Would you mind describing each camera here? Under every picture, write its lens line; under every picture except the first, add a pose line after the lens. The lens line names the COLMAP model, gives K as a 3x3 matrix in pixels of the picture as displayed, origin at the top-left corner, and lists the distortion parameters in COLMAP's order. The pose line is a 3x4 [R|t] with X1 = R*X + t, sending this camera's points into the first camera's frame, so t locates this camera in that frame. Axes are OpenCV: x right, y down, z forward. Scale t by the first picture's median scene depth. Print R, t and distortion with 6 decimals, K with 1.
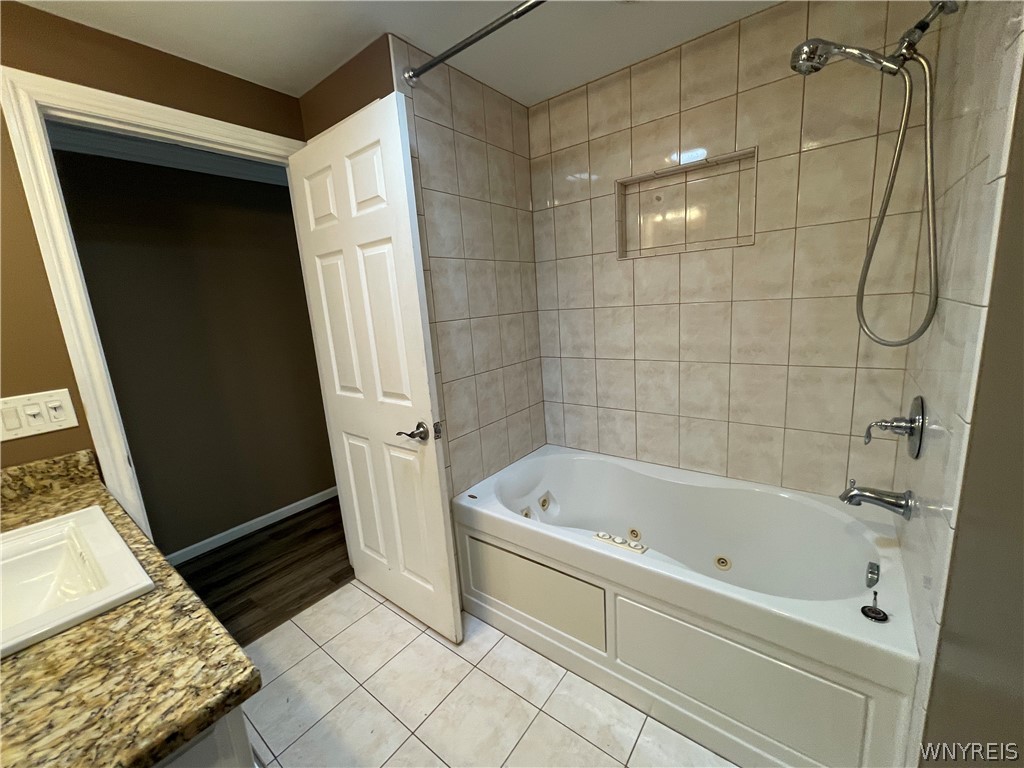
lens RADIAL K [[413.0, 0, 512.3], [0, 413.0, 380.1], [0, 0, 1]] dist [-0.009563, 0.000064]
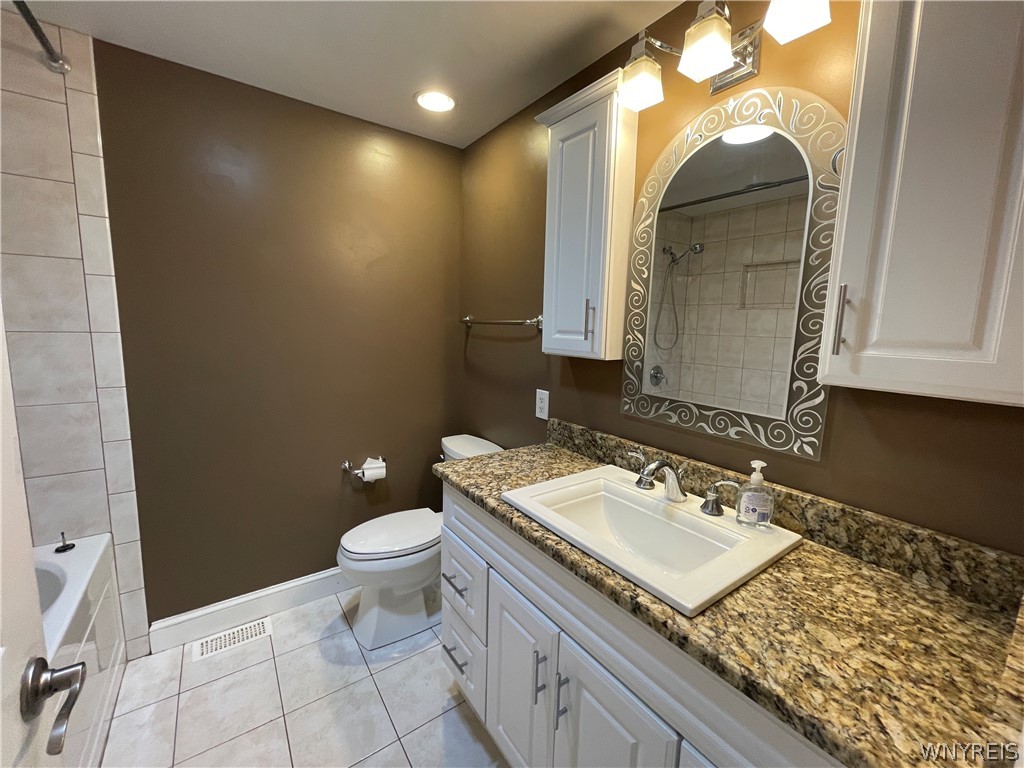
lens RADIAL K [[413.0, 0, 511.4], [0, 413.0, 379.0], [0, 0, 1]] dist [-0.009563, 0.000064]
pose [[-0.956366, 0.005763, 0.292115, -1.719085], [0.096193, 0.950276, 0.296181, -0.447404], [-0.275883, 0.311356, -0.909366, 2.826177]]
